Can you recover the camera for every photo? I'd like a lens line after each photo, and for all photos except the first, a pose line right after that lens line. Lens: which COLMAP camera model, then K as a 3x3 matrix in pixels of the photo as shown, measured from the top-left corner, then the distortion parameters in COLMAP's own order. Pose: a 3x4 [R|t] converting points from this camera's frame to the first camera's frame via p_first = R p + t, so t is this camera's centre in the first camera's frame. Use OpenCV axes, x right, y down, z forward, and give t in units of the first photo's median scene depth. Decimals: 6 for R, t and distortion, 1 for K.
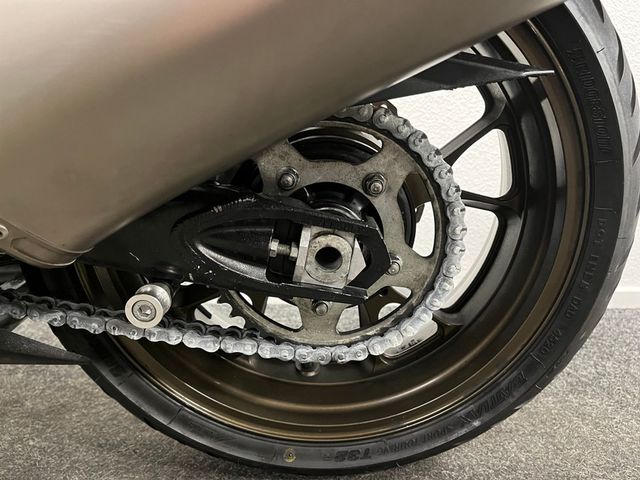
lens RADIAL K [[486.6, 0, 320.0], [0, 486.6, 241.3], [0, 0, 1]] dist [0.037913, -0.007382]
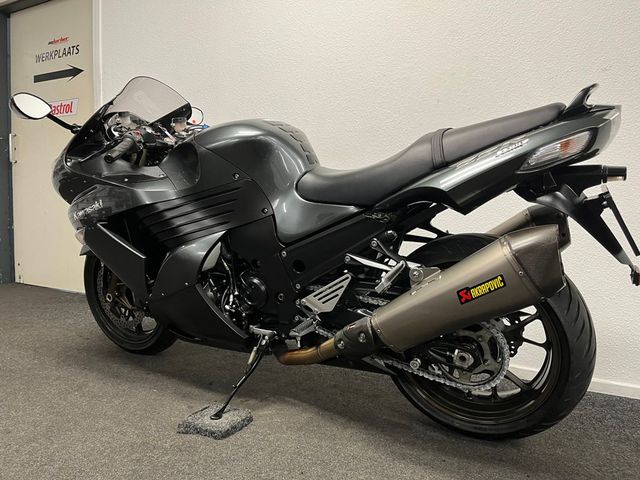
lens RADIAL K [[486.6, 0, 321.4], [0, 486.6, 240.9], [0, 0, 1]] dist [0.037913, -0.007382]
pose [[0.872279, 0.037539, -0.487565, 0.745549], [-0.089585, 0.992442, -0.083861, -0.385773], [0.480732, 0.116829, 0.869050, -2.478750]]
